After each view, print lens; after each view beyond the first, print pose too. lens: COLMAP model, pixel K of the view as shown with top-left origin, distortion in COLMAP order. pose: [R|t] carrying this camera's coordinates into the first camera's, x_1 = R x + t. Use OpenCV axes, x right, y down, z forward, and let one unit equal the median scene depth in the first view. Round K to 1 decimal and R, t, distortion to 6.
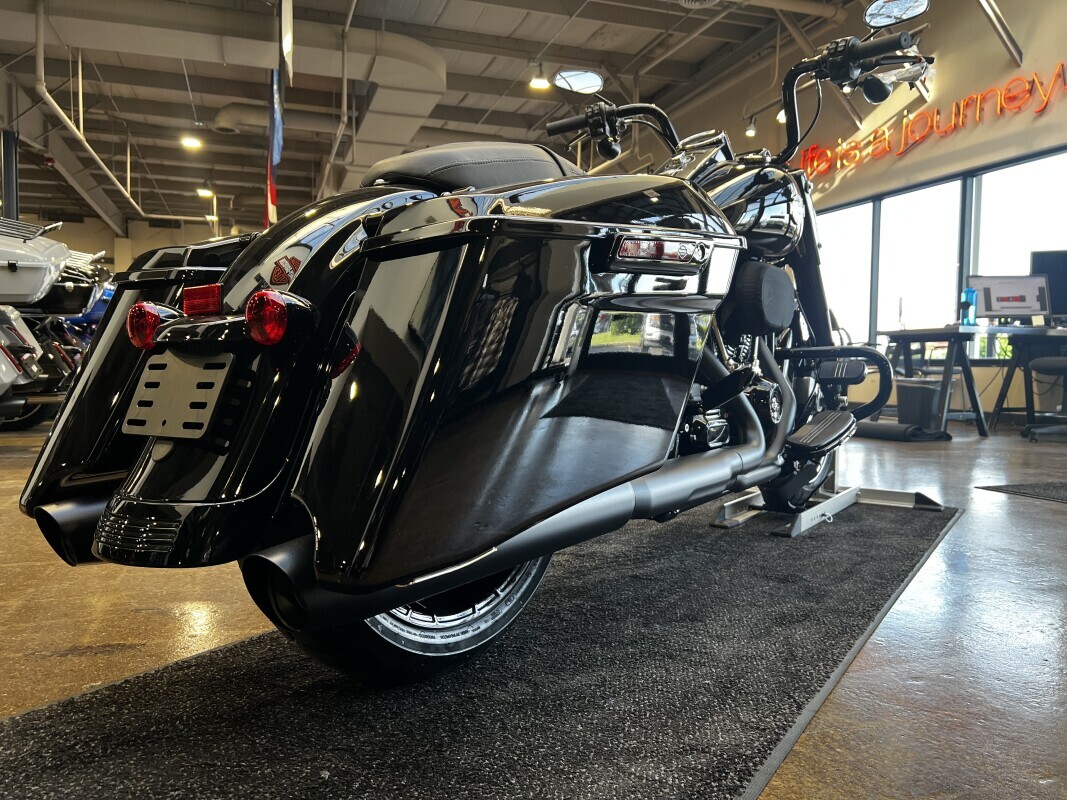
lens RADIAL K [[810.6, 0, 530.0], [0, 810.6, 398.4], [0, 0, 1]] dist [0.043336, -0.042519]
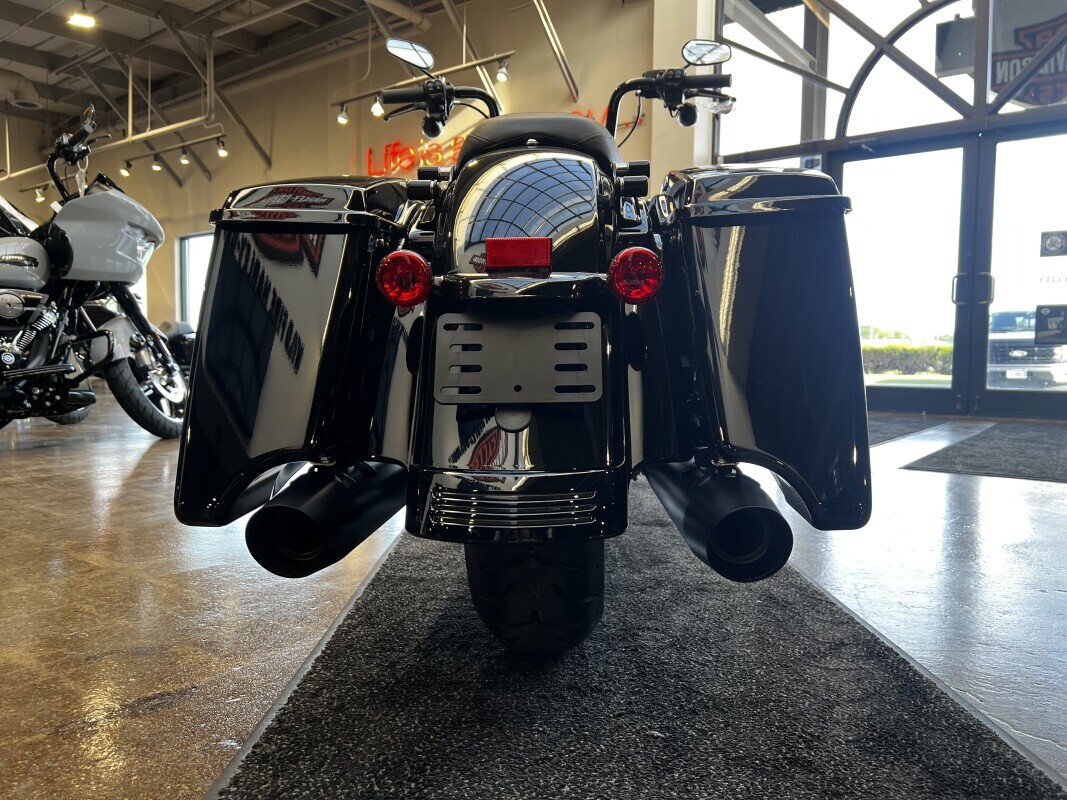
lens RADIAL K [[810.6, 0, 531.8], [0, 810.6, 394.9], [0, 0, 1]] dist [0.043336, -0.042519]
pose [[0.832767, -0.030577, 0.552779, -0.106861], [0.024633, 0.999531, 0.018179, 0.002423], [-0.553076, -0.001522, 0.833129, 0.028682]]
